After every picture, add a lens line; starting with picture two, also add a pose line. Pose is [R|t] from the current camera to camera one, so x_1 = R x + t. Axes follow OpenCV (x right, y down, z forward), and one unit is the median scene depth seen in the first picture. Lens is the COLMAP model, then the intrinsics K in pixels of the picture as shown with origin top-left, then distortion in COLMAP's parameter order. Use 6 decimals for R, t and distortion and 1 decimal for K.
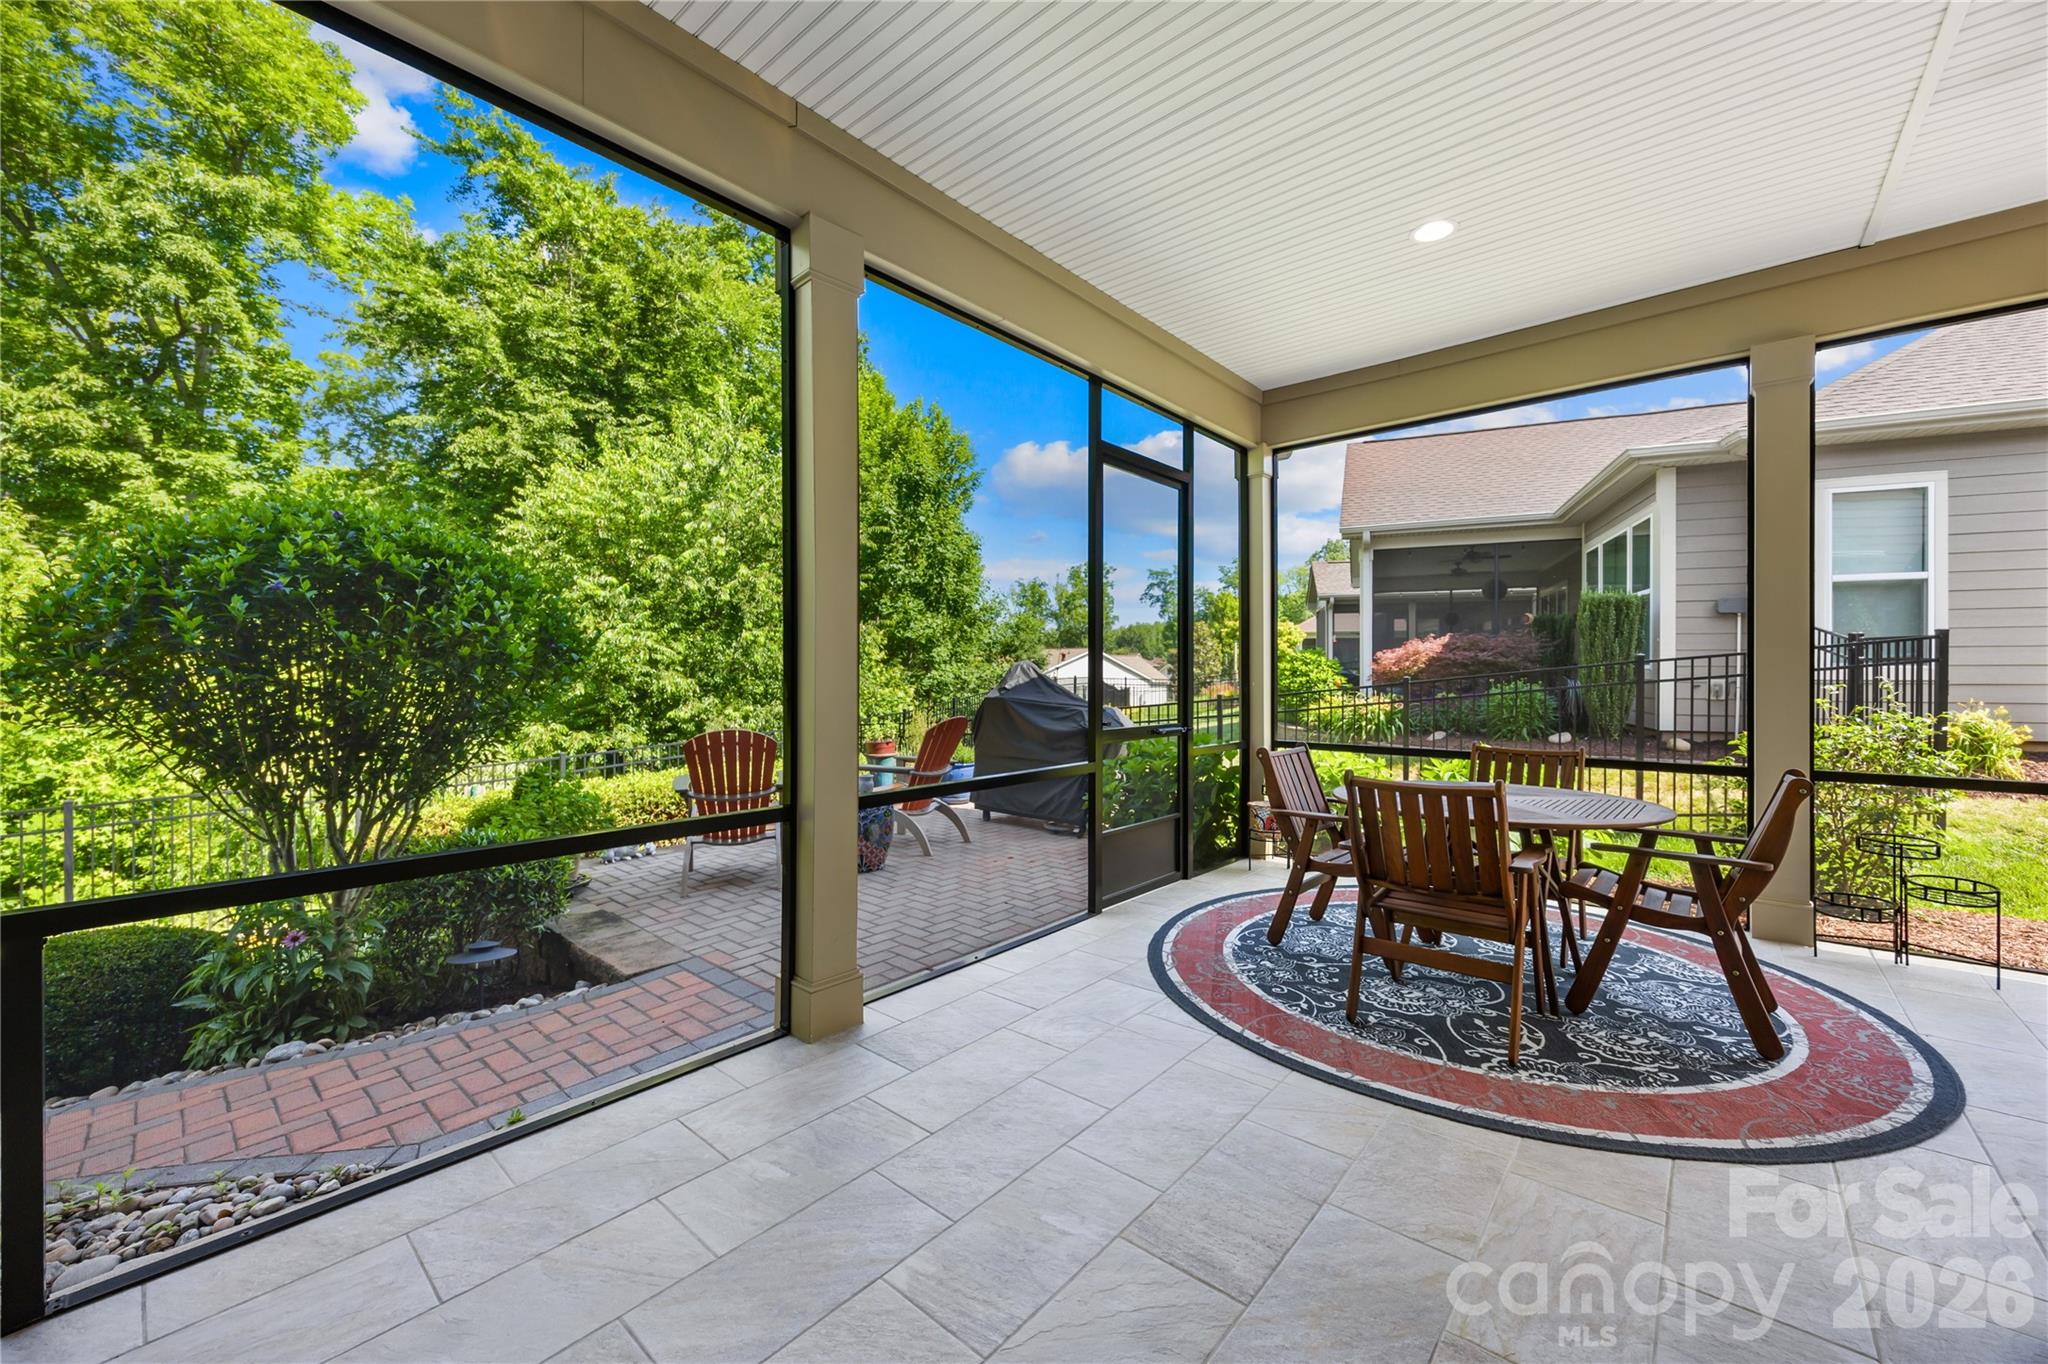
lens RADIAL K [[798.3, 0, 1018.3], [0, 798.3, 683.5], [0, 0, 1]] dist [0.000075, 0.000029]
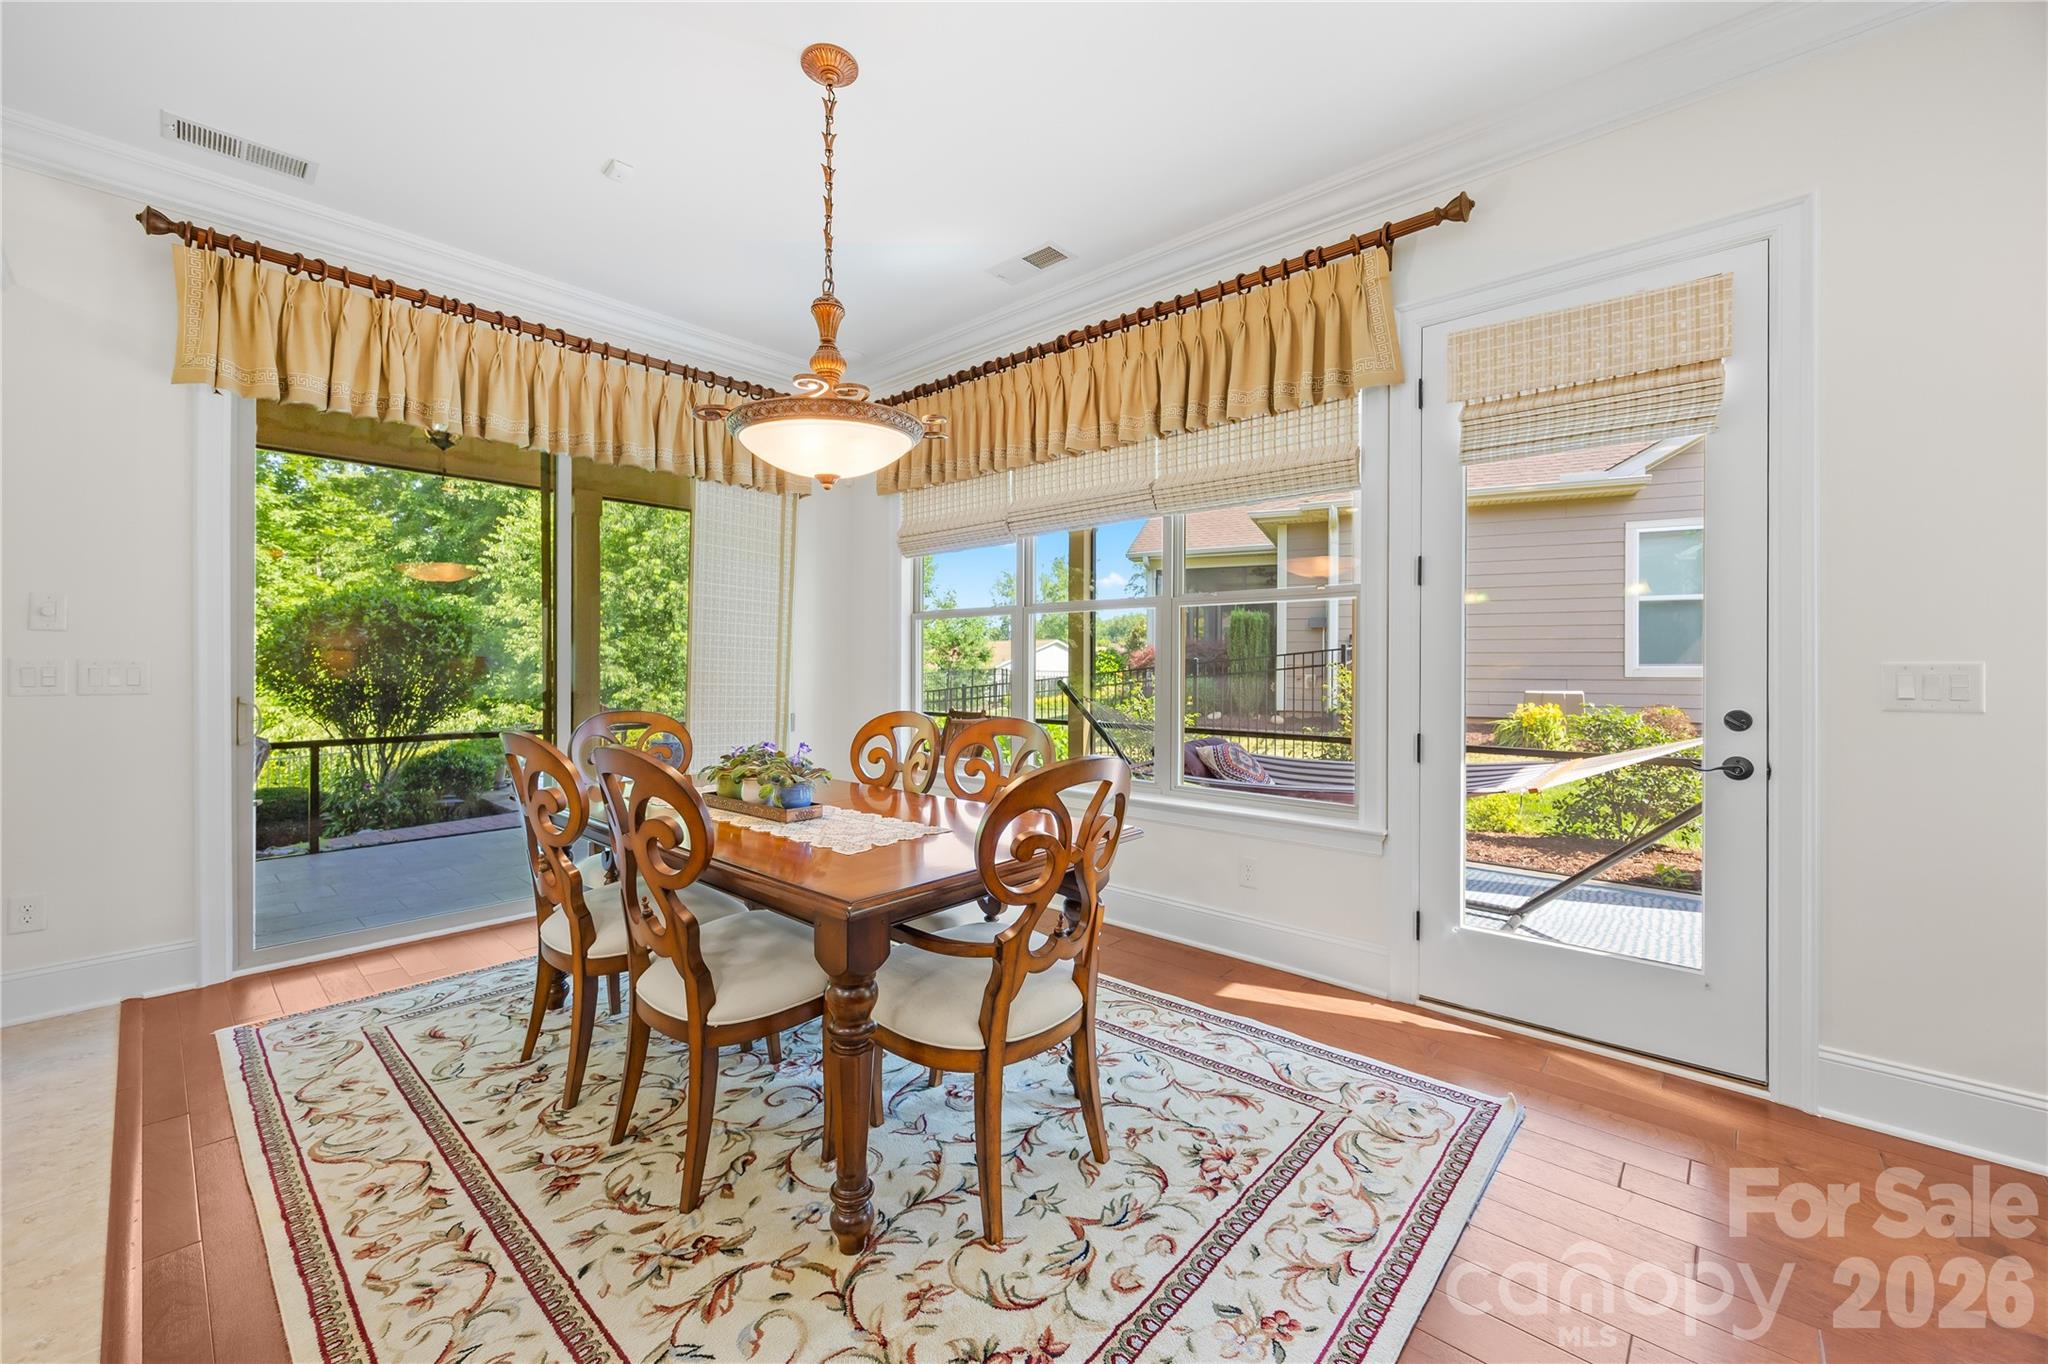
lens RADIAL K [[804.8, 0, 987.3], [0, 804.8, 665.3], [0, 0, 1]] dist [-0.000776, -0.000158]
pose [[0.999531, 0.002311, -0.030540, 0.186093], [-0.002614, 0.999948, -0.009881, -0.003063], [0.030515, 0.009956, 0.999485, -0.248398]]
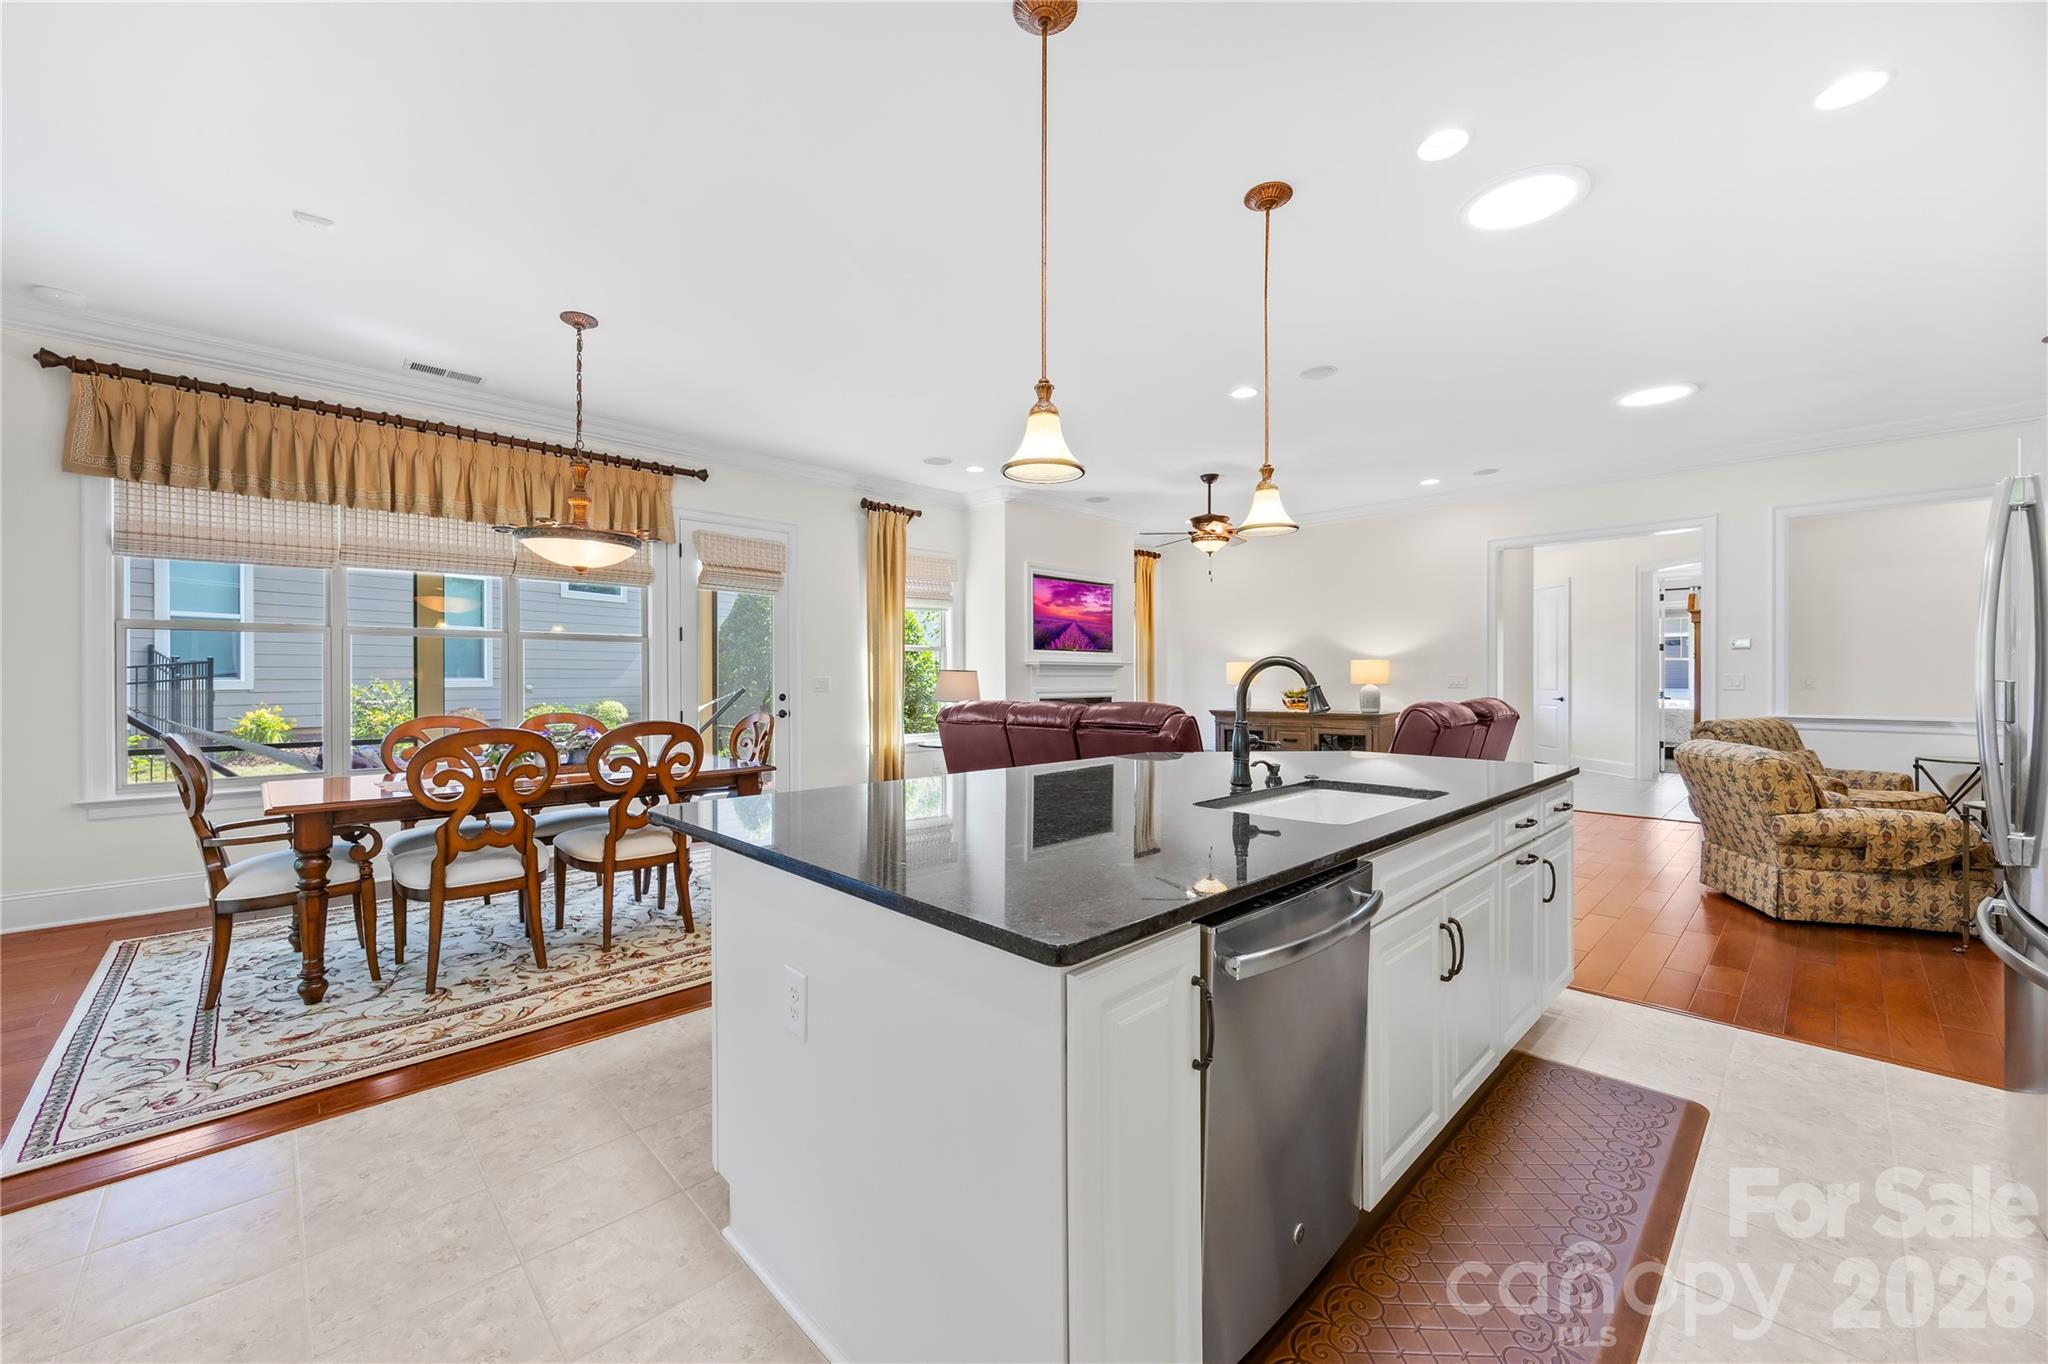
lens RADIAL K [[798.3, 0, 1018.3], [0, 798.3, 683.5], [0, 0, 1]] dist [0.000075, 0.000029]
pose [[0.078819, -0.009058, 0.996848, -0.085605], [0.012887, 0.999884, 0.008067, -0.003786], [-0.996806, 0.012210, 0.078927, -0.254849]]
